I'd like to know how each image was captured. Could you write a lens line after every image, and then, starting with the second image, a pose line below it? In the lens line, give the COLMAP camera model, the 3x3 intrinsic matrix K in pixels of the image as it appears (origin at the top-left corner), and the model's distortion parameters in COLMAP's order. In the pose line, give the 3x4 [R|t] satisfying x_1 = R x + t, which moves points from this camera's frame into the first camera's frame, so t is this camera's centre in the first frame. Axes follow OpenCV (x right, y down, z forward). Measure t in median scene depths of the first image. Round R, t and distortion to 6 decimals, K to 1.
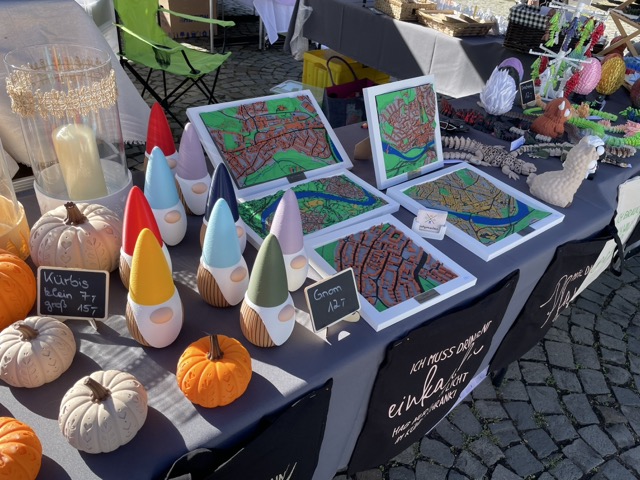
lens RADIAL K [[478.8, 0, 319.4], [0, 478.8, 231.5], [0, 0, 1]] dist [0.068072, -0.085646]
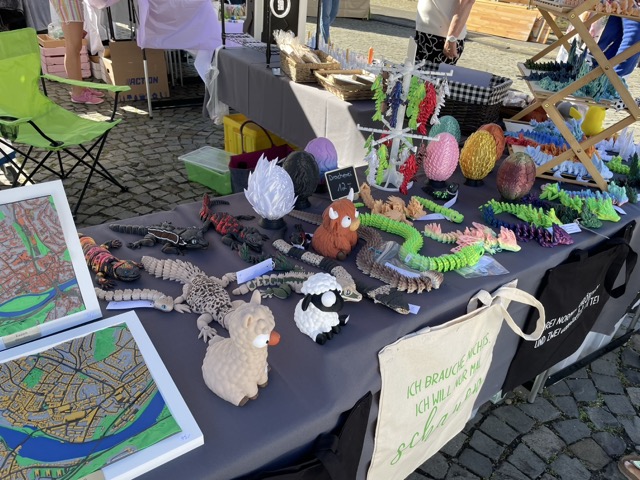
lens RADIAL K [[479.0, 0, 320.0], [0, 479.0, 240.0], [0, 0, 1]] dist [0.067221, -0.091810]
pose [[0.997475, 0.001594, -0.071002, 0.299059], [-0.007448, 0.996583, -0.082263, -0.093873], [0.070629, 0.082584, 0.994078, 0.187365]]
